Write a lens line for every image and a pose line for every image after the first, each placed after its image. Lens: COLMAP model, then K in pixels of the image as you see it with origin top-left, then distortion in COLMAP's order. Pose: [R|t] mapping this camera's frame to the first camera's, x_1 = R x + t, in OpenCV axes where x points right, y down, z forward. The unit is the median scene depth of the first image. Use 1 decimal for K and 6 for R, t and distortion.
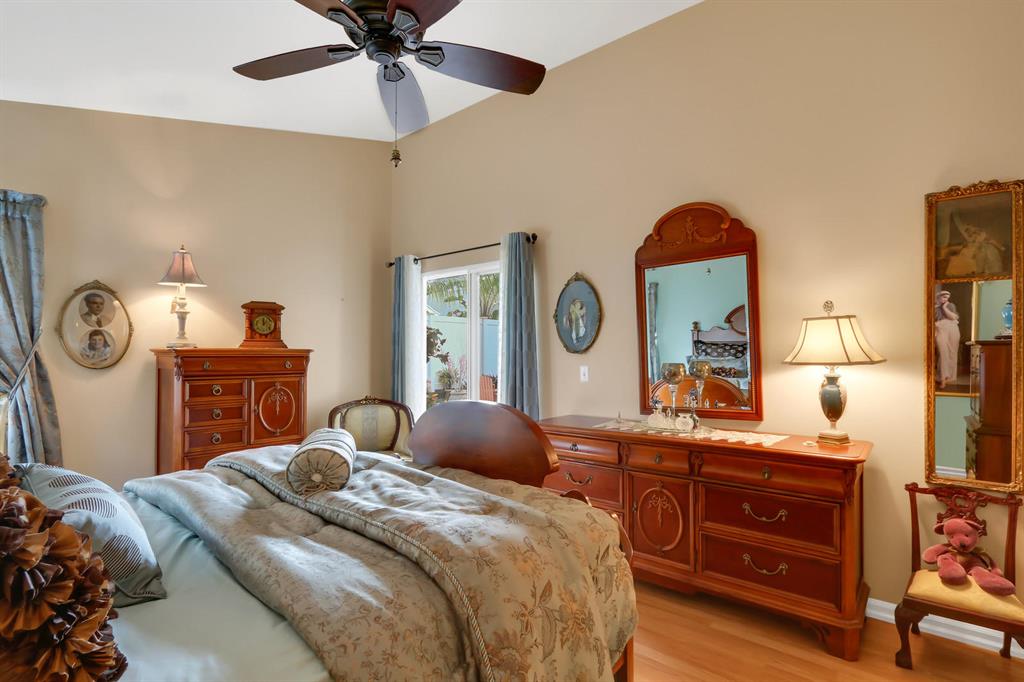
lens RADIAL K [[478.1, 0, 510.5], [0, 478.1, 353.6], [0, 0, 1]] dist [-0.021289, -0.000316]
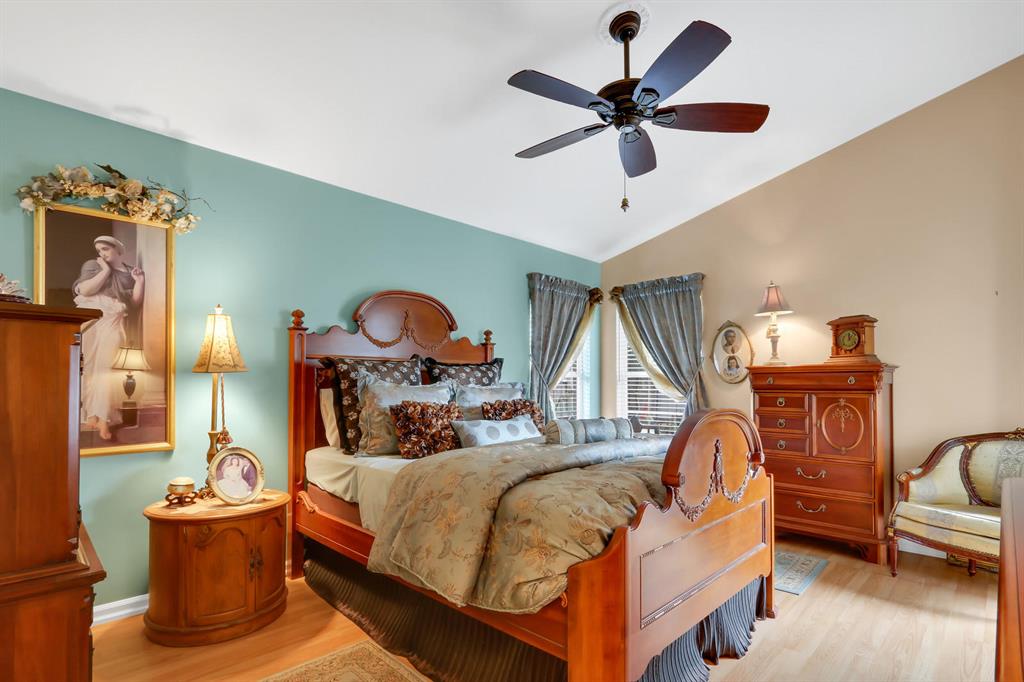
lens RADIAL K [[496.2, 0, 529.4], [0, 496.2, 375.8], [0, 0, 1]] dist [-0.012744, -0.000469]
pose [[-0.081889, -0.018556, -0.996469, 0.604872], [0.002275, 0.999821, -0.018805, 0.034226], [0.996639, -0.003807, -0.081832, 0.484387]]
